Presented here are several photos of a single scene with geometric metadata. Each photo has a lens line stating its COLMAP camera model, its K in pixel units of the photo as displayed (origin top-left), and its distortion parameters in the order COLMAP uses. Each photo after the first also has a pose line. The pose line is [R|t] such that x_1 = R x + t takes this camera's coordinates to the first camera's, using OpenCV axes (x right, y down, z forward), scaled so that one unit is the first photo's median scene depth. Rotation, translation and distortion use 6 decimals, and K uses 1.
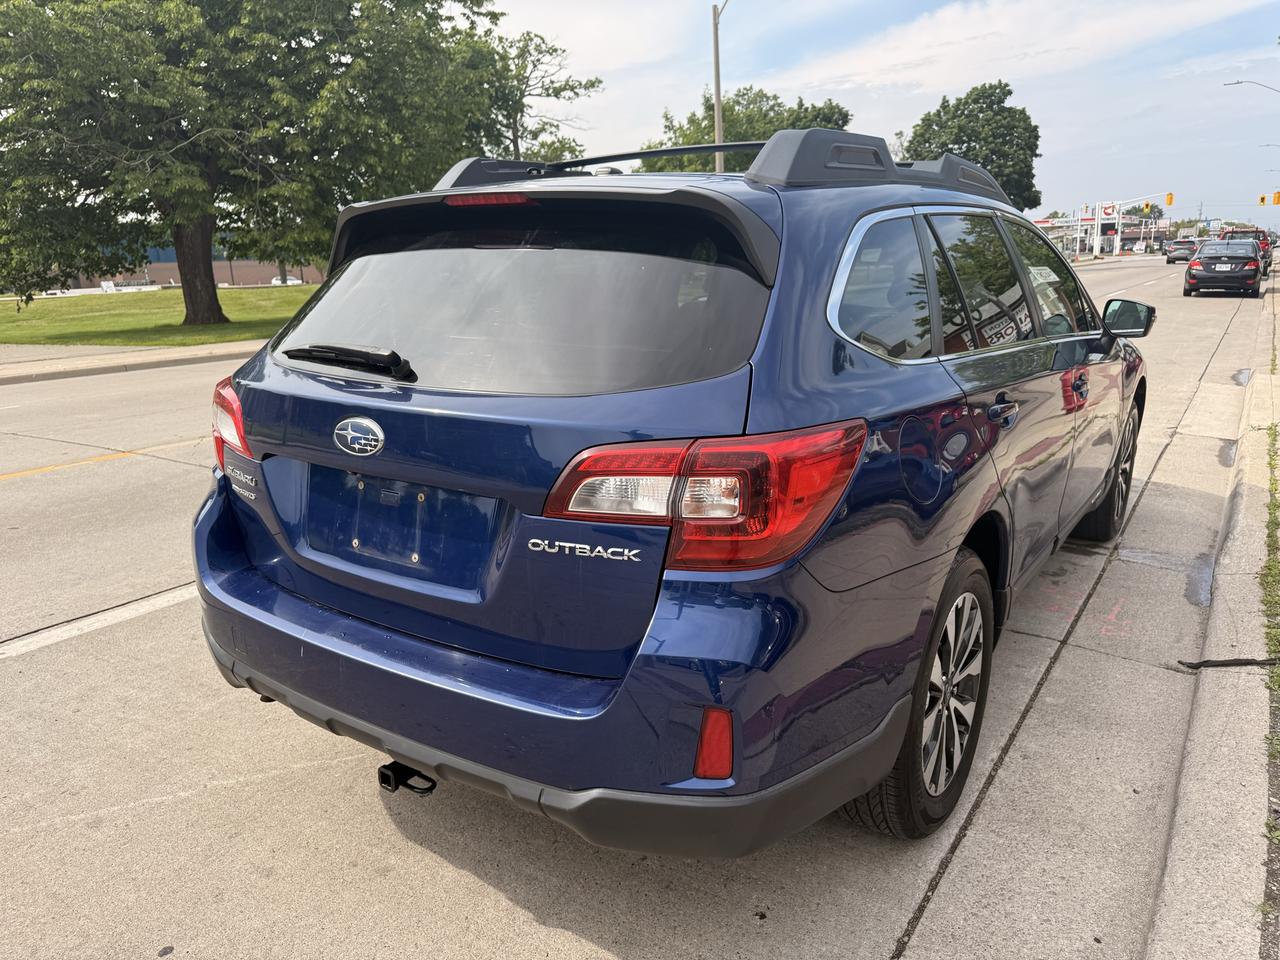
lens RADIAL K [[911.7, 0, 646.7], [0, 911.7, 476.0], [0, 0, 1]] dist [0.014865, -0.018156]
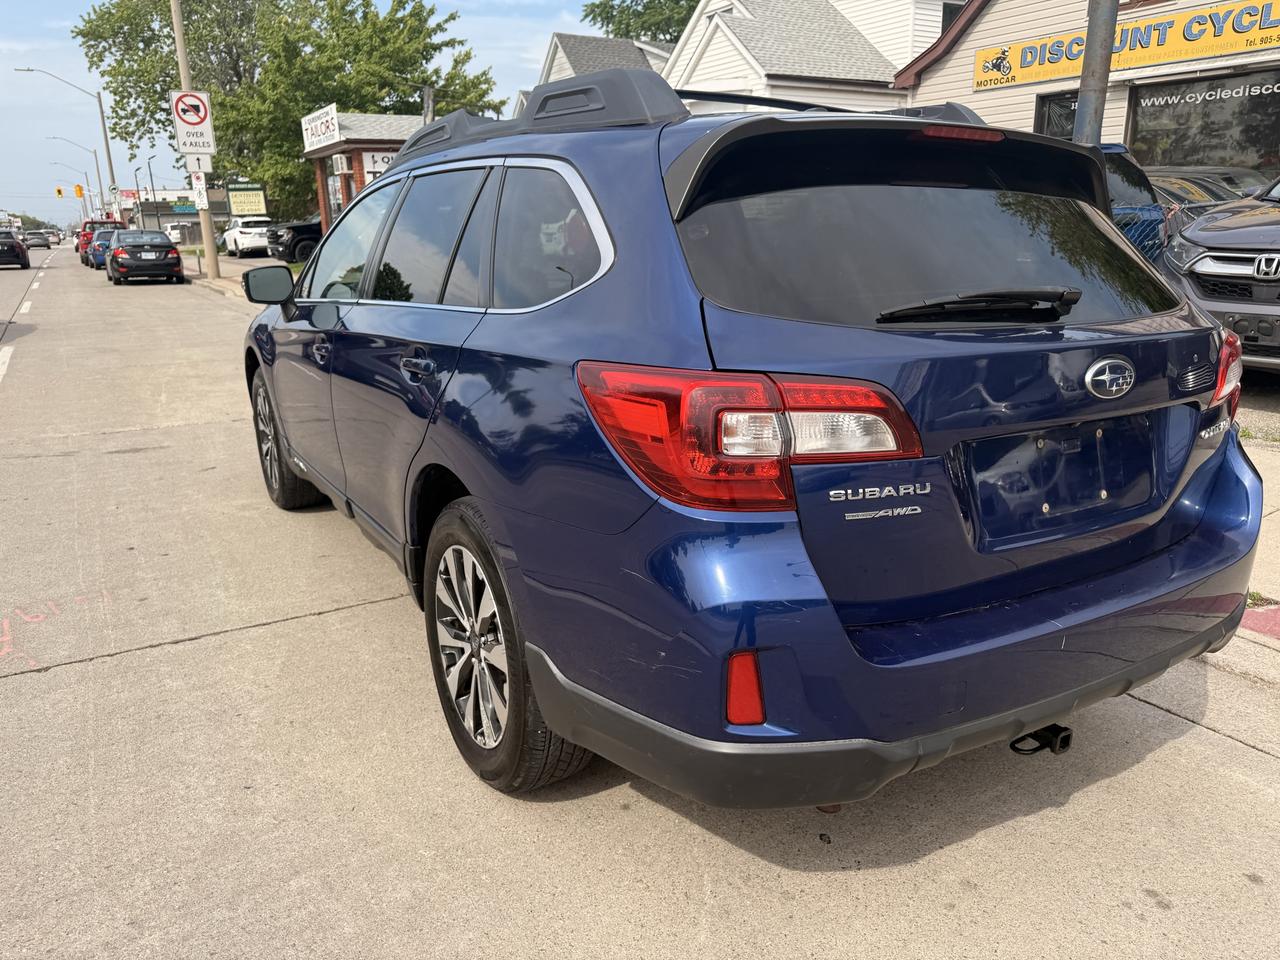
lens RADIAL K [[911.7, 0, 640.6], [0, 911.7, 483.9], [0, 0, 1]] dist [0.014865, -0.018156]
pose [[0.418647, -0.227458, 0.879203, -0.610610], [0.213820, 0.965597, 0.147995, -0.080609], [-0.882619, 0.126034, 0.452879, 0.452473]]
